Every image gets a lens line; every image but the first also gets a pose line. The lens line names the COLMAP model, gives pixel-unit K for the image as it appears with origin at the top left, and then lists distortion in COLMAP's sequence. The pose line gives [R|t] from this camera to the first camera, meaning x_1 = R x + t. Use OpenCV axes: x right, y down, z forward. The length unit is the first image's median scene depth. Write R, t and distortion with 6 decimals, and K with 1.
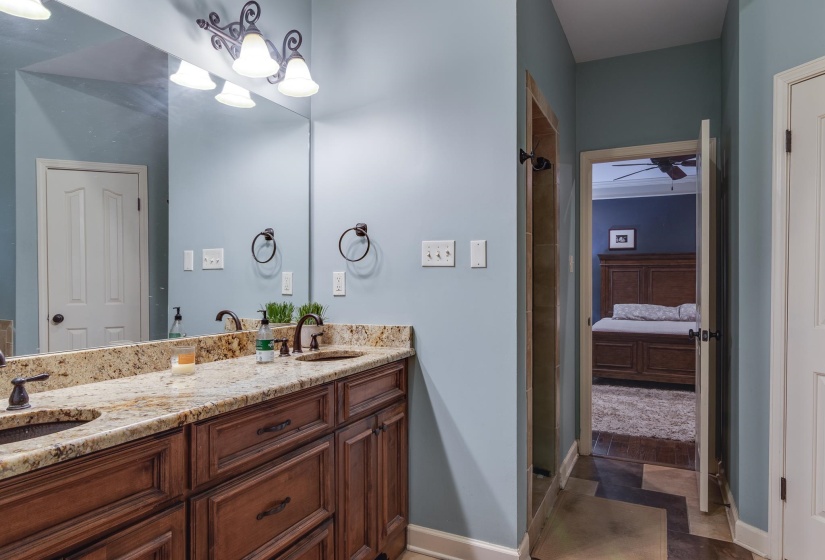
lens RADIAL K [[509.9, 0, 411.5], [0, 509.9, 283.1], [0, 0, 1]] dist [0.002851, 0.001203]
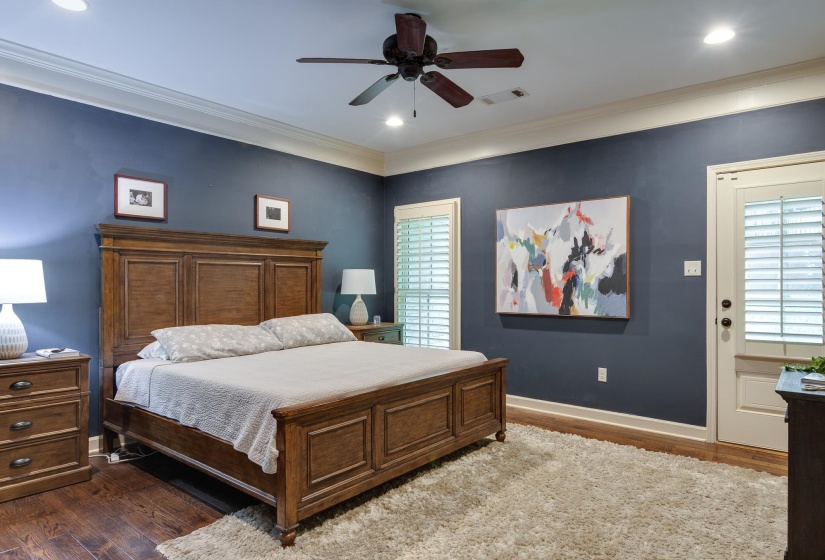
lens RADIAL K [[509.9, 0, 412.7], [0, 509.9, 279.0], [0, 0, 1]] dist [0.002851, 0.001203]
pose [[0.224215, 0.001970, 0.974538, -0.019766], [-0.000715, 0.999998, -0.001857, -0.005865], [-0.974539, -0.000280, 0.224216, 0.629079]]
